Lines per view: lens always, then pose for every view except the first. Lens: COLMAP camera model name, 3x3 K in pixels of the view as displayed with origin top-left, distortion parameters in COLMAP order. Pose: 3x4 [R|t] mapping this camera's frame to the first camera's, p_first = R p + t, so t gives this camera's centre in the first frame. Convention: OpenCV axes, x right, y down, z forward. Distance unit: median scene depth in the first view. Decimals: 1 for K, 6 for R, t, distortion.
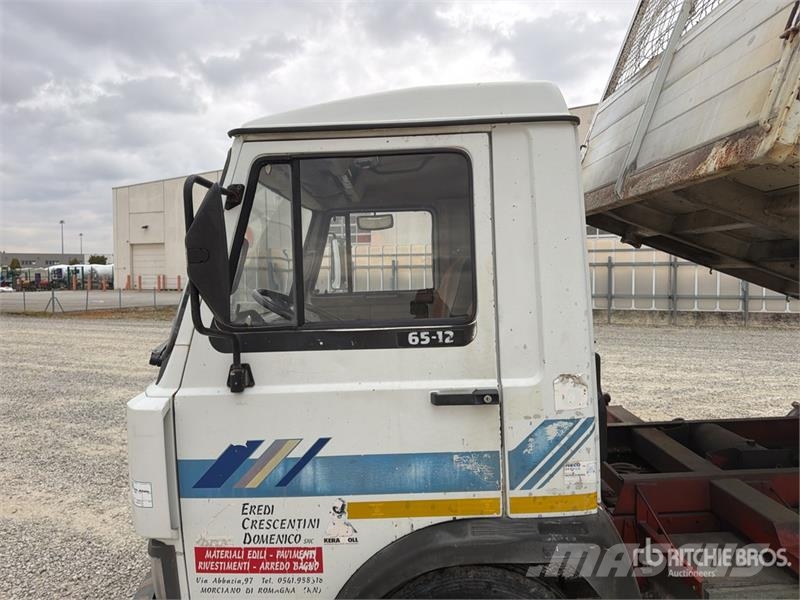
lens RADIAL K [[562.3, 0, 396.7], [0, 562.3, 295.6], [0, 0, 1]] dist [0.079502, -0.096404]
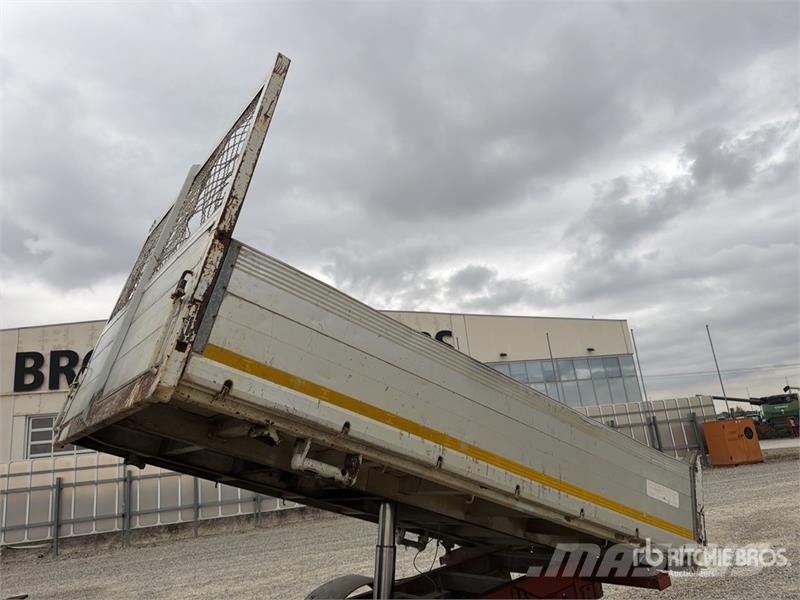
lens RADIAL K [[562.3, 0, 402.2], [0, 562.3, 303.0], [0, 0, 1]] dist [0.079502, -0.096404]
pose [[0.783695, 0.084323, 0.615395, 0.297776], [0.124785, 0.949171, -0.288969, -0.028371], [-0.608482, 0.303256, 0.733338, -0.180984]]
